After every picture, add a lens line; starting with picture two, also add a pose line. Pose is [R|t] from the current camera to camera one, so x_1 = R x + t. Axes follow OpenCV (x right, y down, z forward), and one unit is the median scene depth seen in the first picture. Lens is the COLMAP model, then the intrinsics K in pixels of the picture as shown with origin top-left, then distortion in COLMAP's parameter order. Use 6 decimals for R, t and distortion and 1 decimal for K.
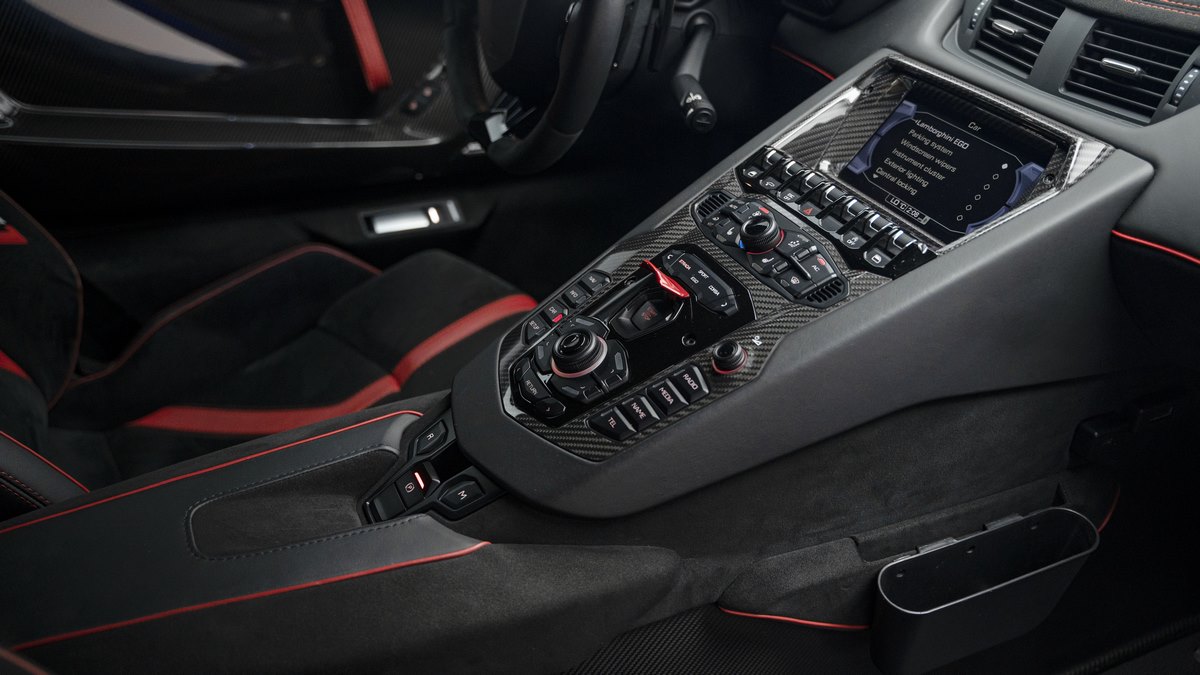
lens RADIAL K [[1034.3, 0, 600.0], [0, 1034.3, 337.5], [0, 0, 1]] dist [-0.116243, 0.145311]
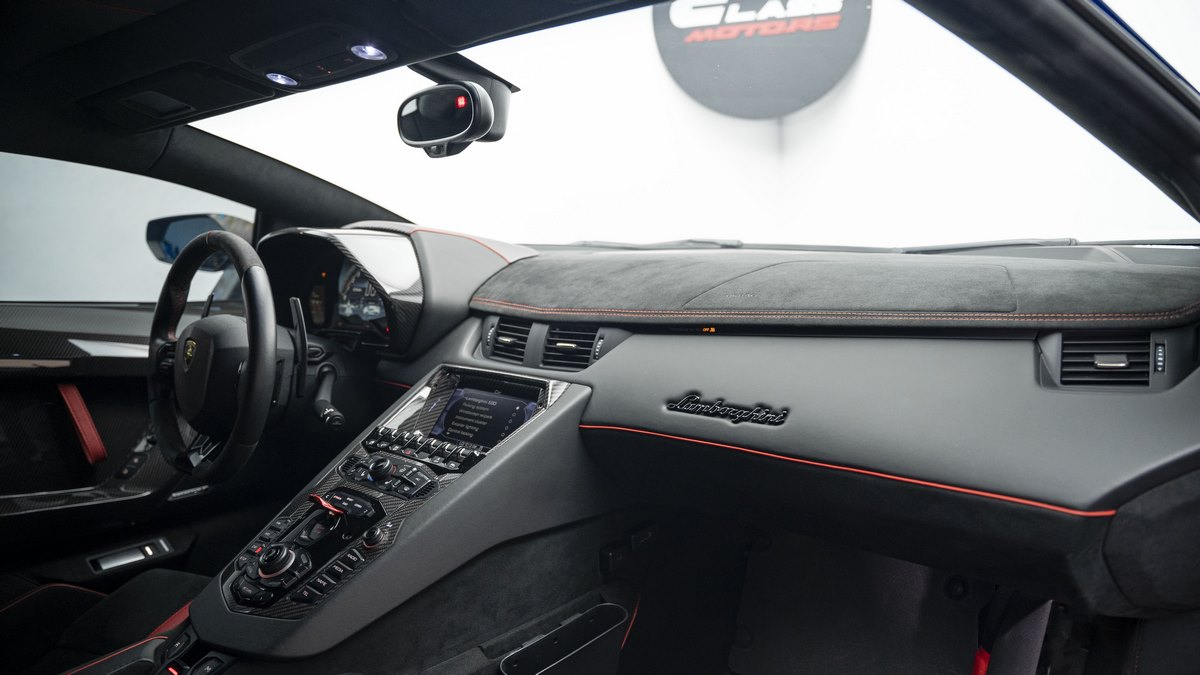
lens RADIAL K [[862.7, 0, 599.2], [0, 862.7, 368.7], [0, 0, 1]] dist [-0.167242, 0.128026]
pose [[0.913224, -0.116799, 0.390358, -0.034105], [0.256903, 0.908666, -0.329131, 0.276766], [-0.316263, 0.400855, 0.859822, -0.309075]]
